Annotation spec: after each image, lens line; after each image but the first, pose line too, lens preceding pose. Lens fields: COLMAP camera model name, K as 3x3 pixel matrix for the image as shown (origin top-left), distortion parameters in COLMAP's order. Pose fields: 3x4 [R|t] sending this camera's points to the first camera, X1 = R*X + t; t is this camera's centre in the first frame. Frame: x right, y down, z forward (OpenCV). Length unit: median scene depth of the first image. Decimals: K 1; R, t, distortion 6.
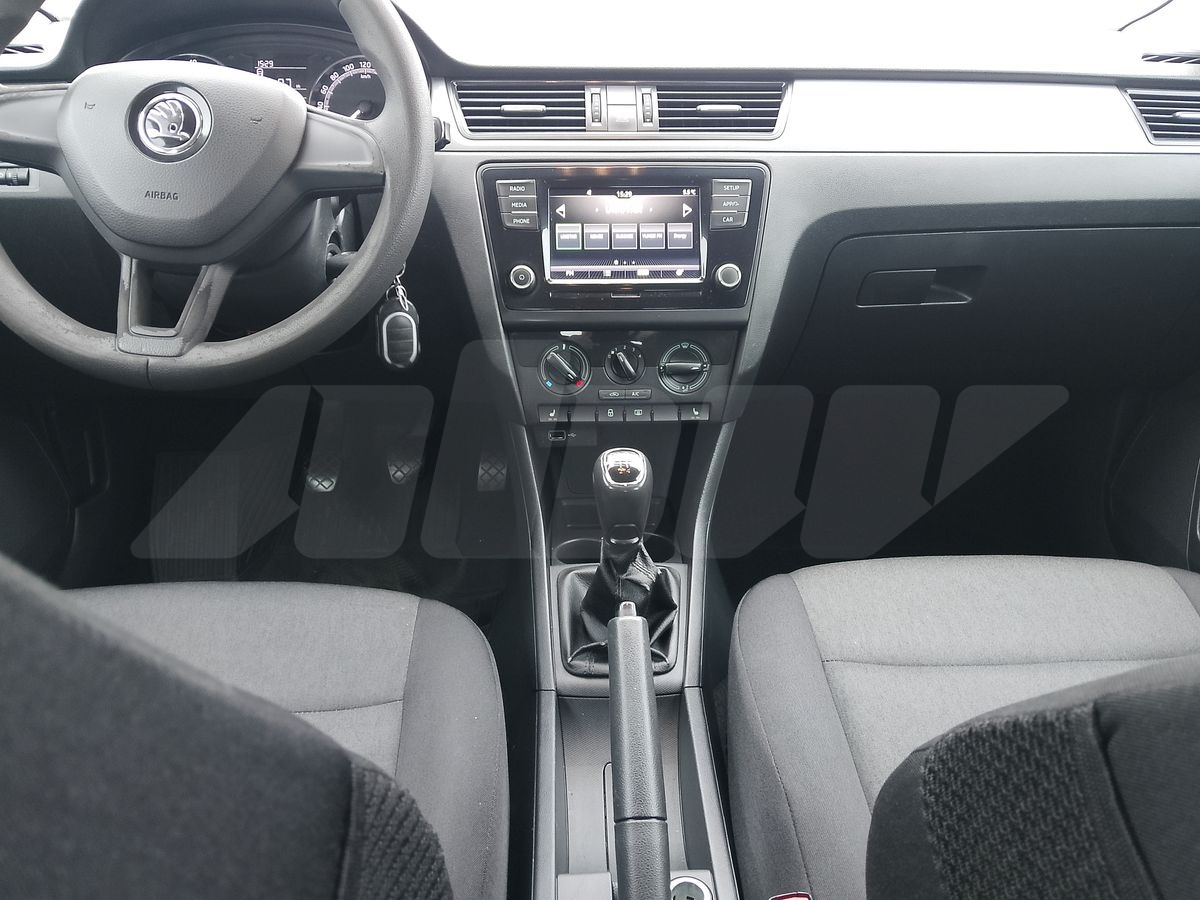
lens RADIAL K [[995.7, 0, 600.0], [0, 995.7, 450.0], [0, 0, 1]] dist [-0.005683, -0.017809]
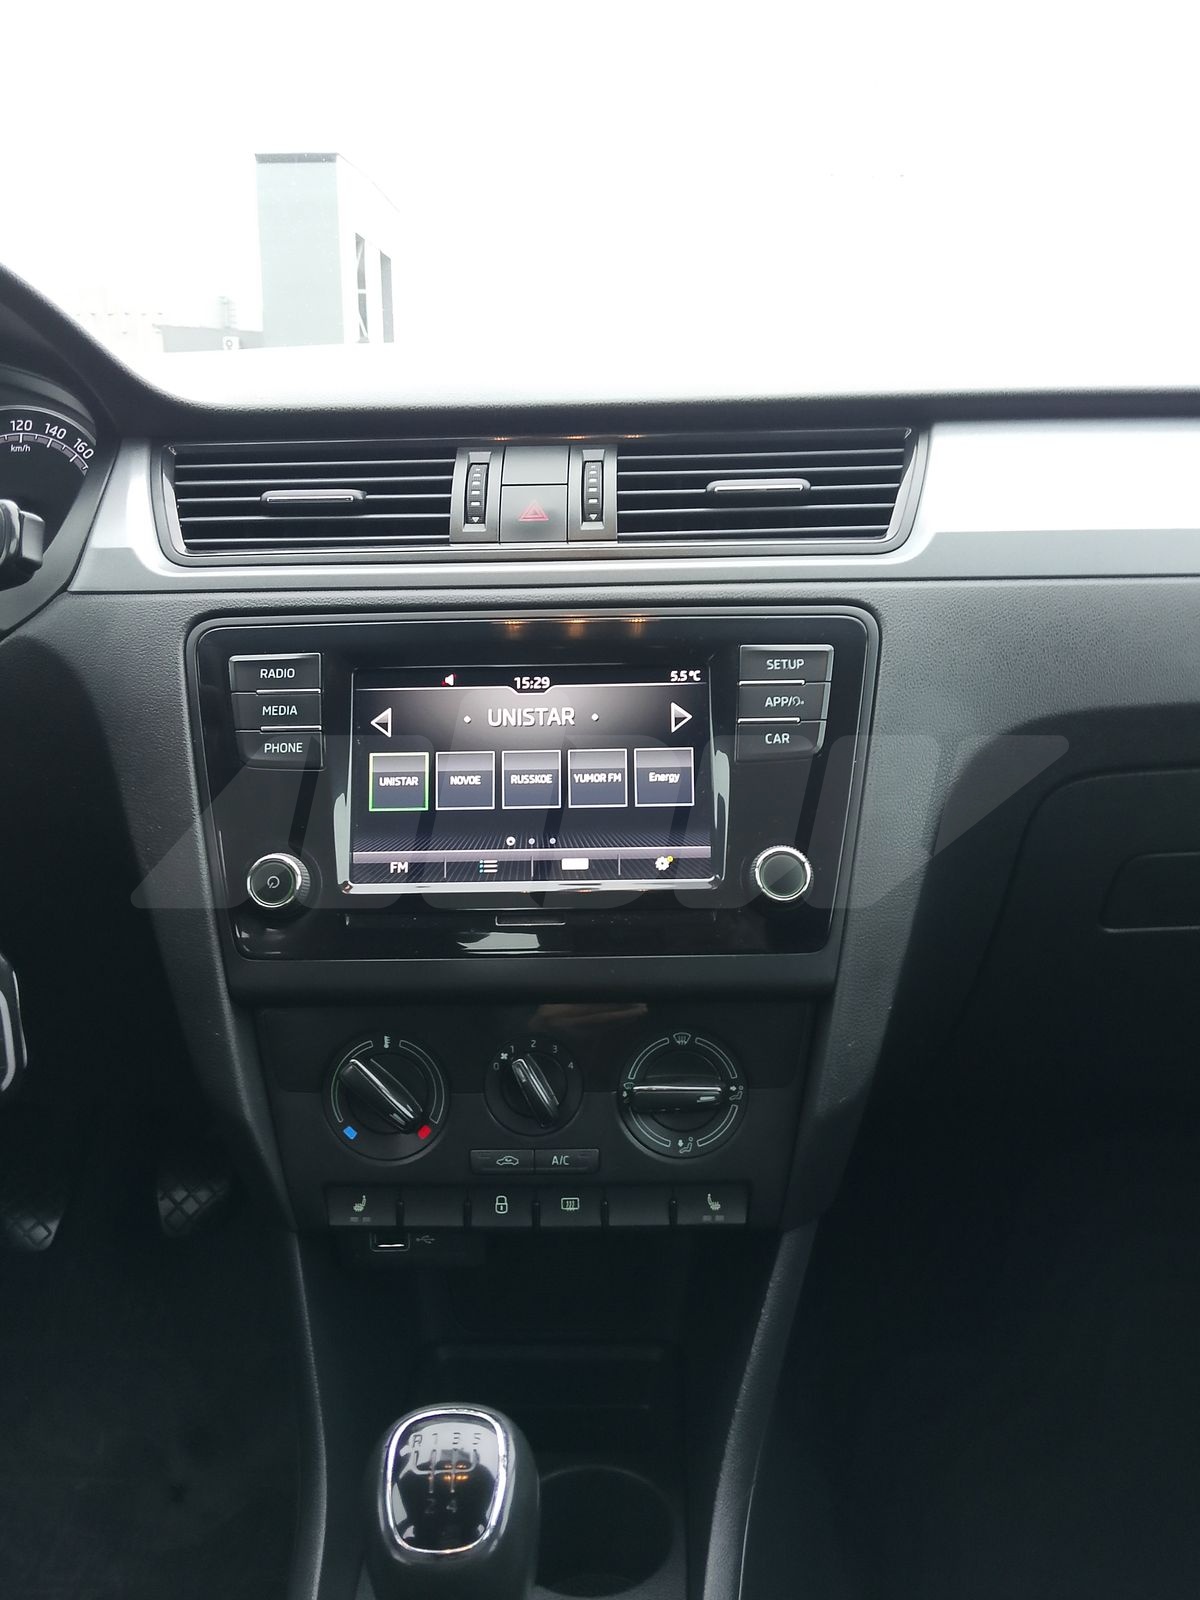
lens RADIAL K [[1358.6, 0, 603.4], [0, 1358.6, 753.4], [0, 0, 1]] dist [0.067726, -0.223885]
pose [[0.995629, -0.009045, -0.092957, 0.108466], [-0.008610, 0.982171, -0.187792, -0.117198], [0.092998, 0.187772, 0.977800, 0.436001]]
